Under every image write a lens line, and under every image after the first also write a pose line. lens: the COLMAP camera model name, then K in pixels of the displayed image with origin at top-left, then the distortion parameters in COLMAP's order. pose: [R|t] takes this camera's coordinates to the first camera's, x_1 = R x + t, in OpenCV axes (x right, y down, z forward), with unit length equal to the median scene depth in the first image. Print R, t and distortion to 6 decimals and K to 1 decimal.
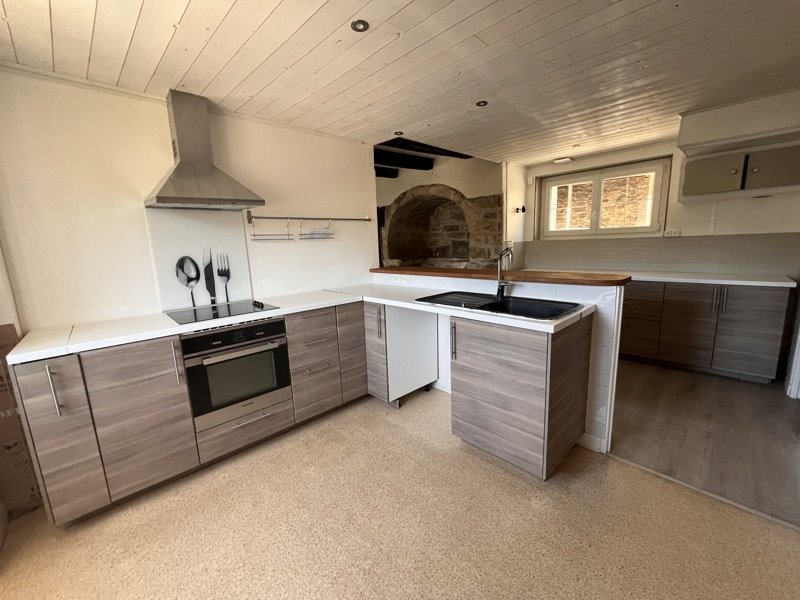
lens RADIAL K [[324.4, 0, 398.1], [0, 324.4, 300.2], [0, 0, 1]] dist [0.000821, 0.000491]
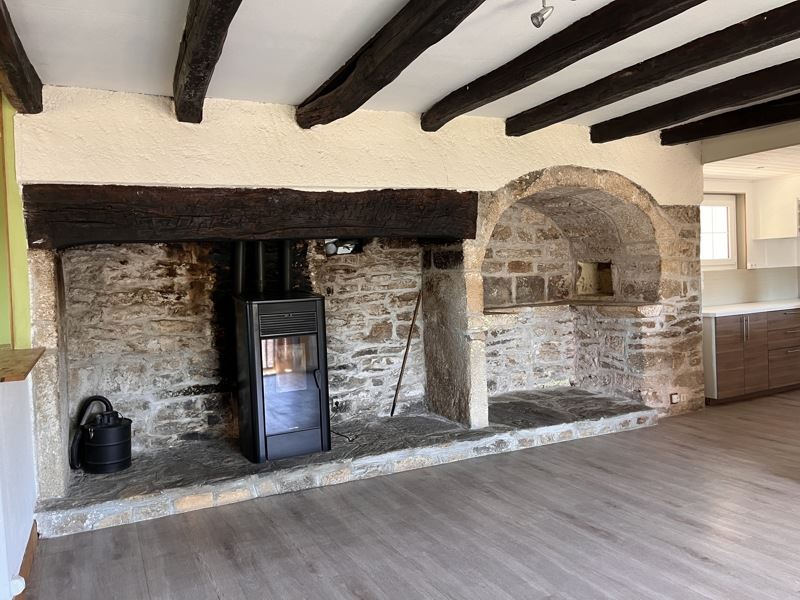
lens RADIAL K [[608.3, 0, 397.8], [0, 608.3, 298.2], [0, 0, 1]] dist [0.064506, -0.072418]
pose [[0.309715, -0.006785, 0.950805, -1.691244], [0.196364, 0.978874, -0.056979, -0.259865], [-0.930332, 0.204351, 0.304504, 1.788459]]
